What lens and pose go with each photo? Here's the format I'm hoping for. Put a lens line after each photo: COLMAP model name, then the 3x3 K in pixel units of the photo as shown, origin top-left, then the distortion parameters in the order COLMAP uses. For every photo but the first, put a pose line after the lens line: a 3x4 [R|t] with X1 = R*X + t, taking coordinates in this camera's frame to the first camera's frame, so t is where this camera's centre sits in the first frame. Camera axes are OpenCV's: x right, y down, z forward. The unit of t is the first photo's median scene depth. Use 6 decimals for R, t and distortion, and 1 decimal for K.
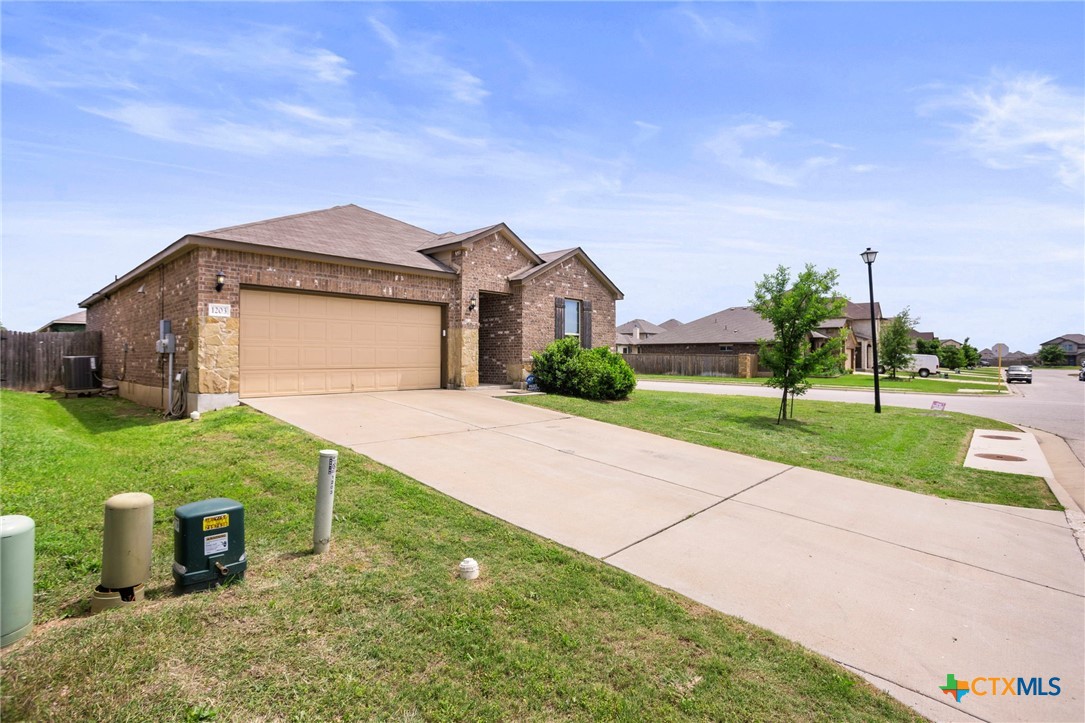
lens RADIAL K [[533.3, 0, 540.7], [0, 533.3, 355.1], [0, 0, 1]] dist [0.001769, 0.000328]
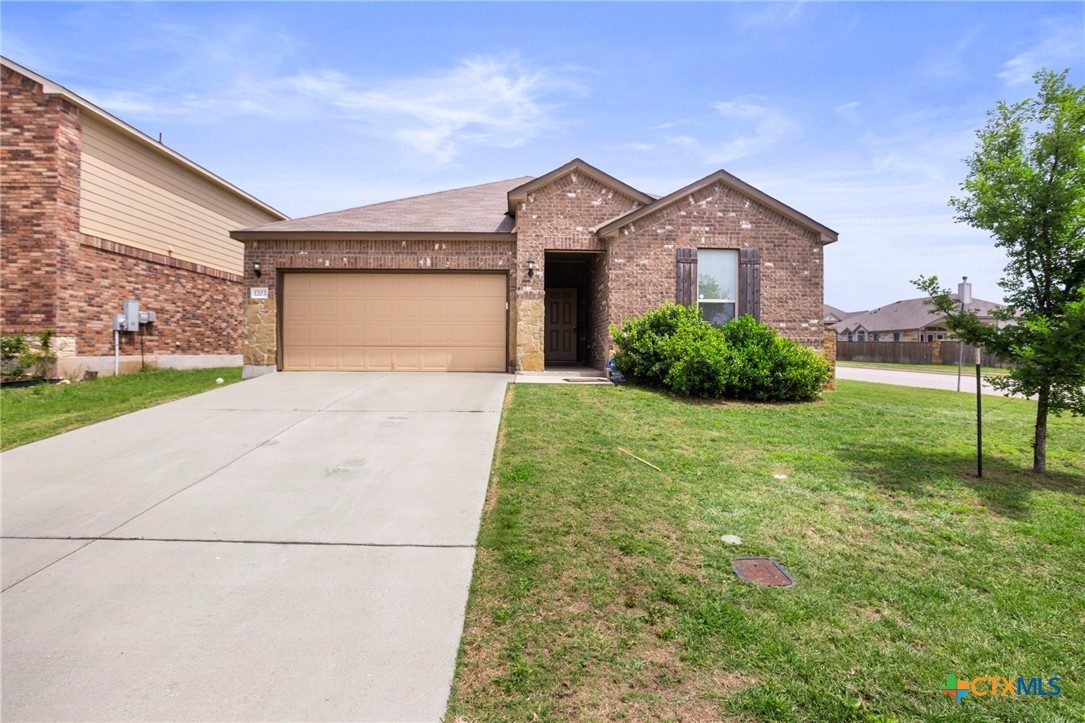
lens RADIAL K [[582.3, 0, 543.3], [0, 582.3, 352.6], [0, 0, 1]] dist [-0.059449, 0.000464]
pose [[0.709649, 0.009511, -0.704491, 0.498508], [-0.000361, 0.999914, 0.013135, 0.019700], [0.704555, -0.009067, 0.709592, 0.388614]]
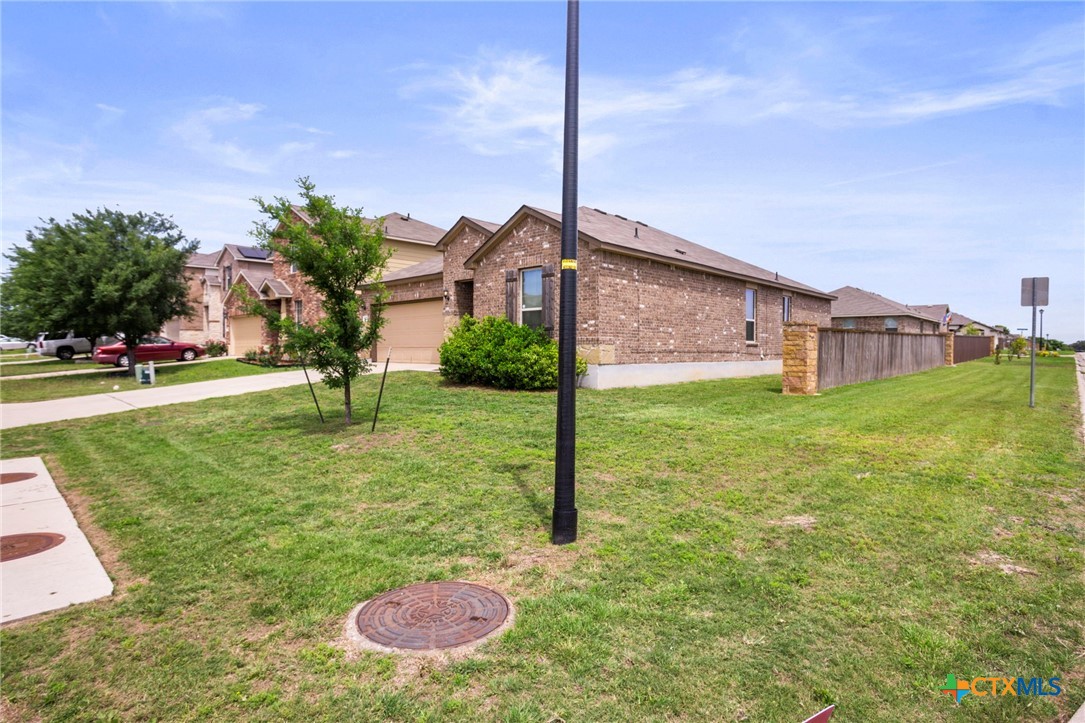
lens RADIAL K [[533.3, 0, 540.7], [0, 533.3, 355.1], [0, 0, 1]] dist [0.001769, 0.000328]
pose [[-0.017417, 0.010759, -0.999790, 1.075804], [0.002747, 0.999939, 0.010713, 0.029210], [0.999845, -0.002560, -0.017445, 1.225599]]
